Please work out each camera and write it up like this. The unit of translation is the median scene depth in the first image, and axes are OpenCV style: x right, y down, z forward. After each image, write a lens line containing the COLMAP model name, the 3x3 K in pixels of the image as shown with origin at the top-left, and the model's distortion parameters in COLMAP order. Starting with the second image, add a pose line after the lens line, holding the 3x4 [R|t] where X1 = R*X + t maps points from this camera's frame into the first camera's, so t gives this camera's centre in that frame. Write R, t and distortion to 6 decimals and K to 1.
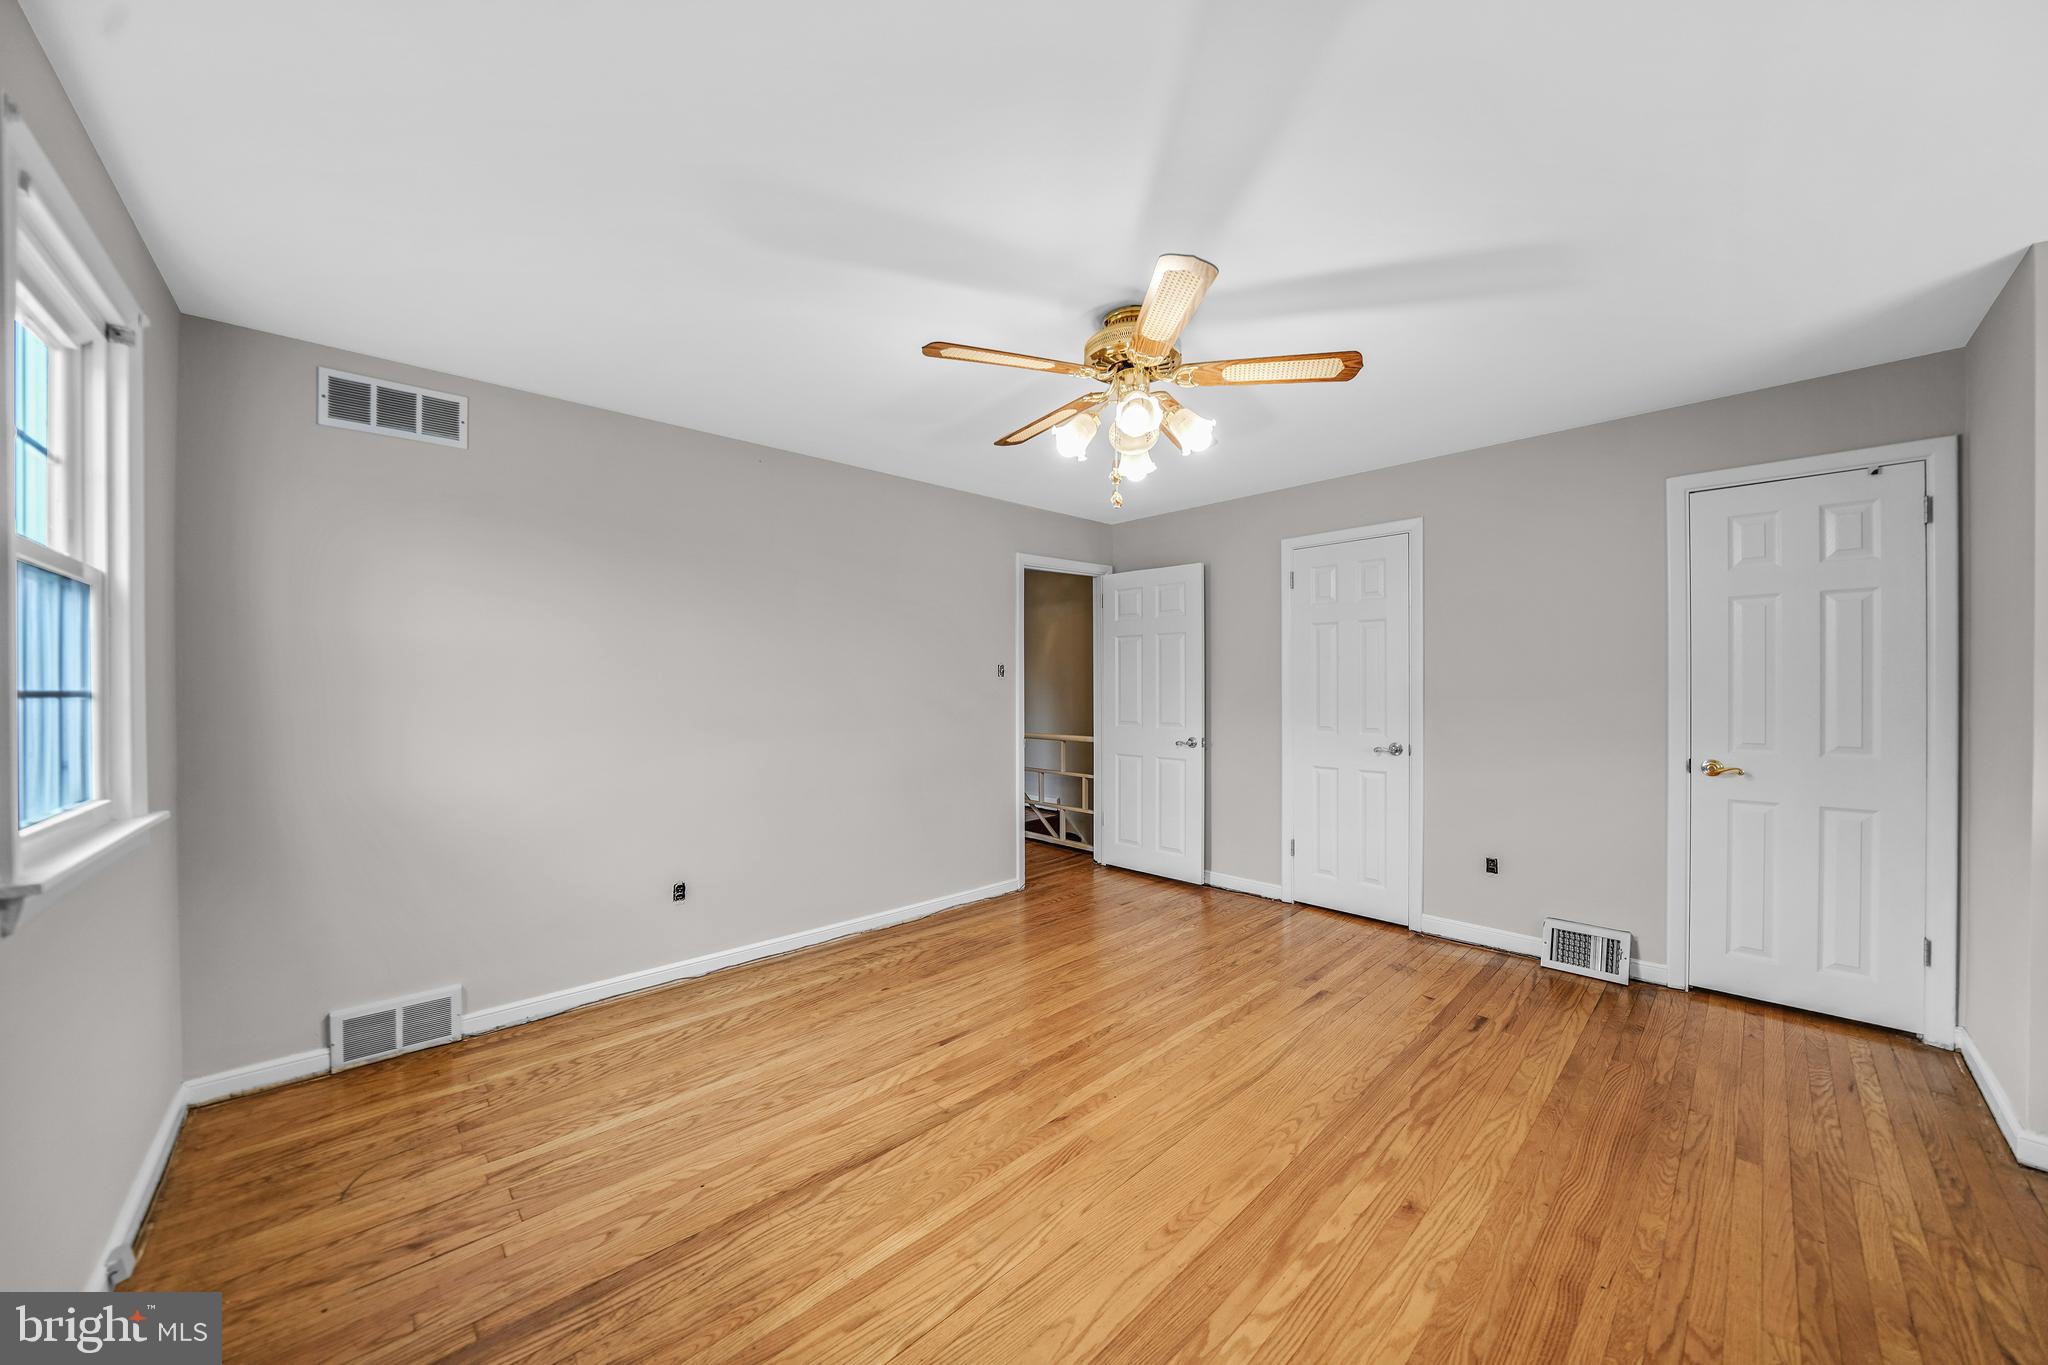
lens RADIAL K [[713.3, 0, 1023.8], [0, 713.3, 690.0], [0, 0, 1]] dist [-0.018398, 0.000029]
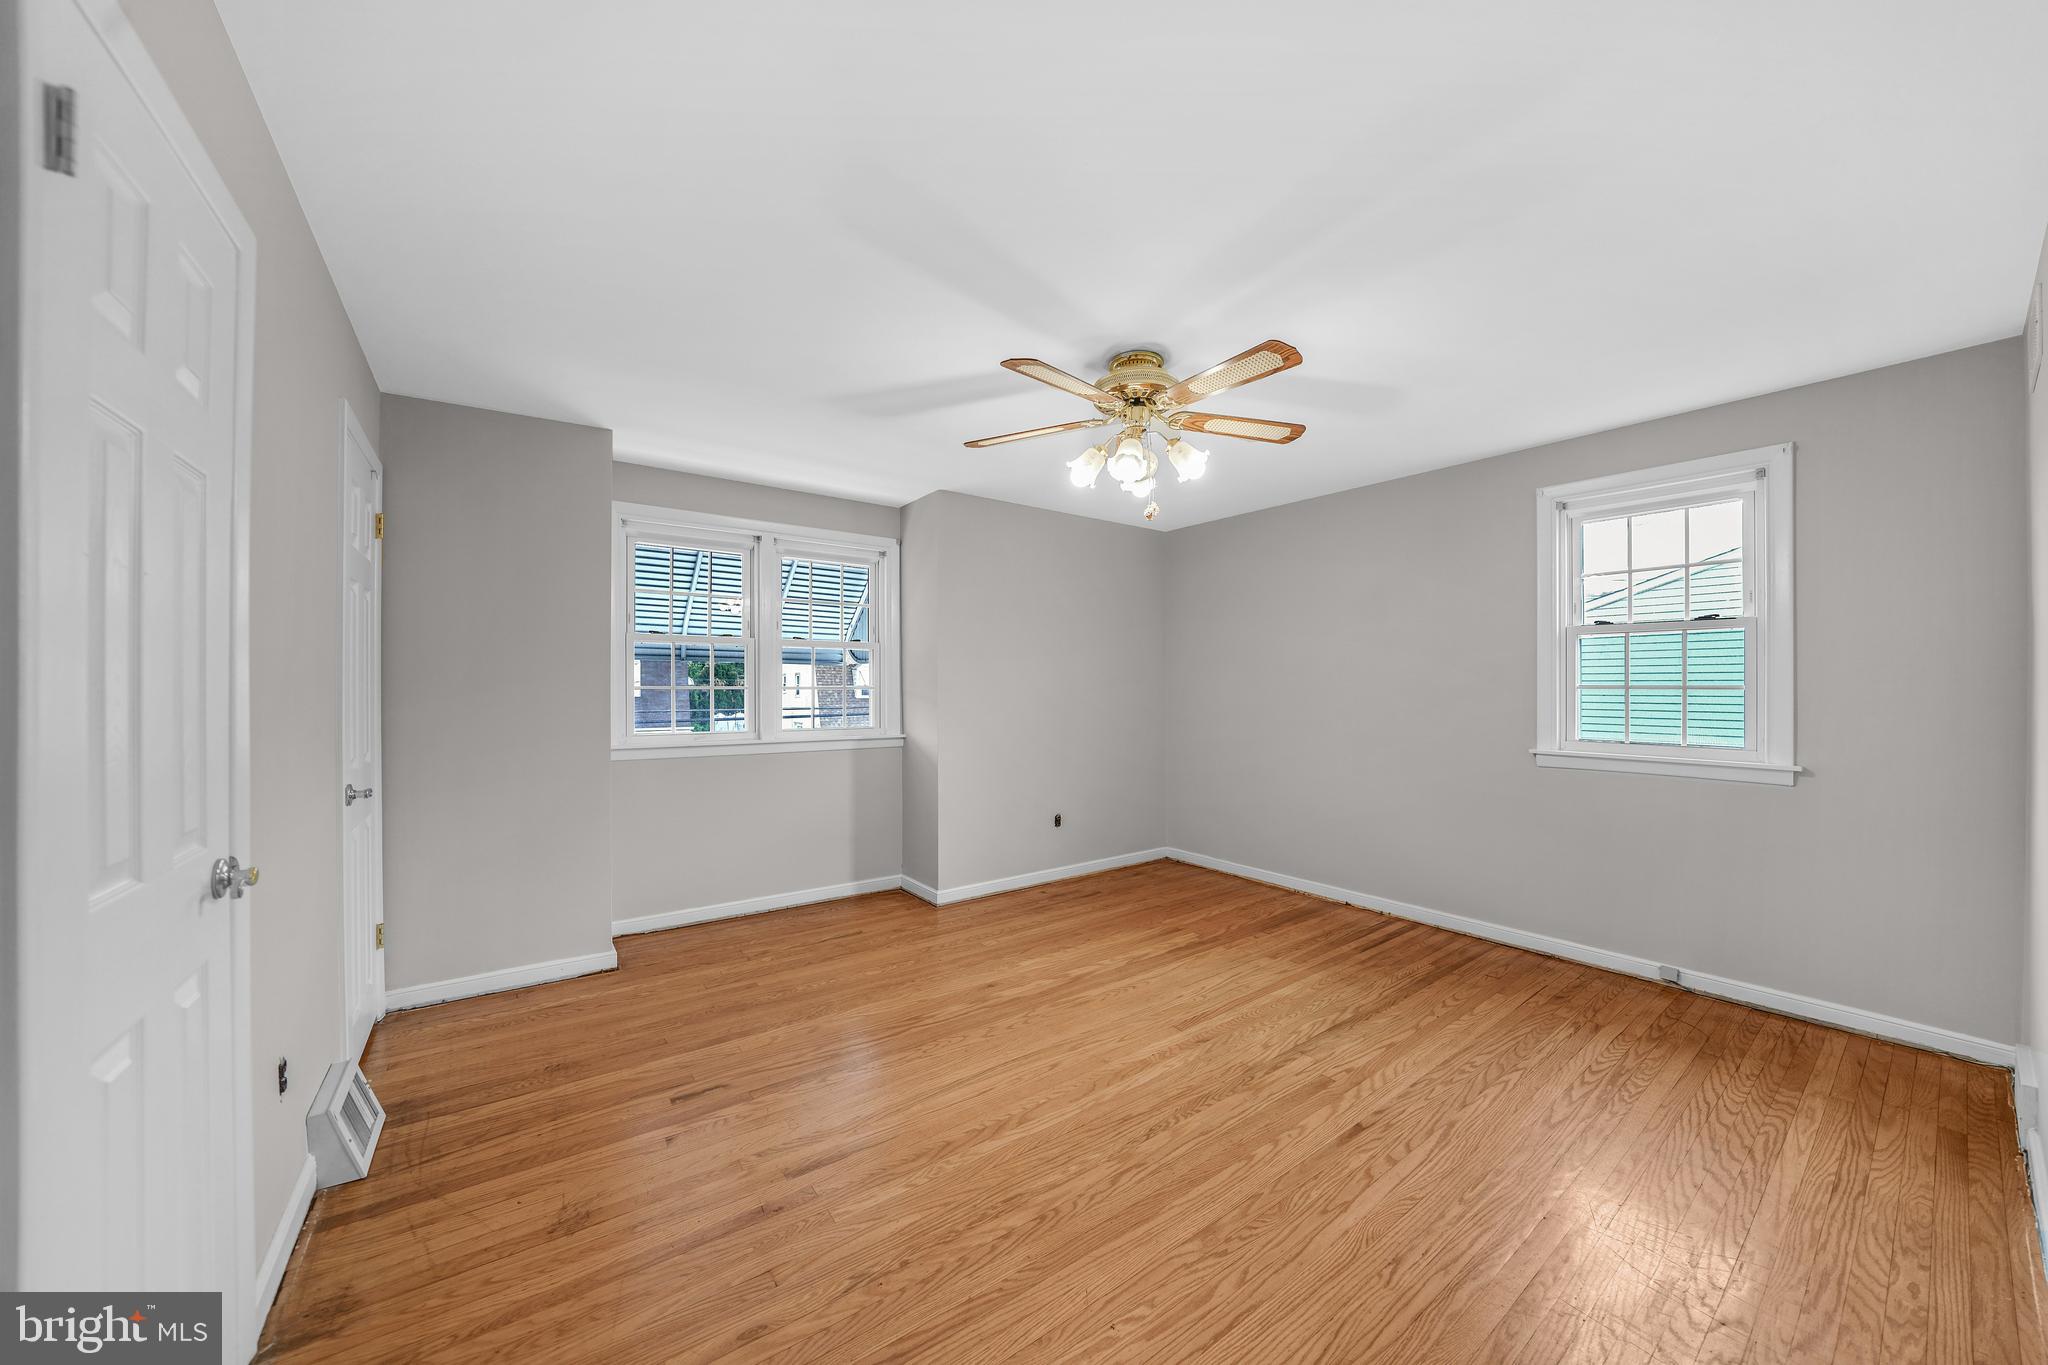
lens RADIAL K [[713.3, 0, 1027.7], [0, 713.3, 682.4], [0, 0, 1]] dist [-0.018398, 0.000029]
pose [[-0.992408, 0.003881, 0.122929, 0.180161], [0.004012, 0.999992, 0.000817, -0.012838], [-0.122925, 0.001304, -0.992415, 2.072811]]
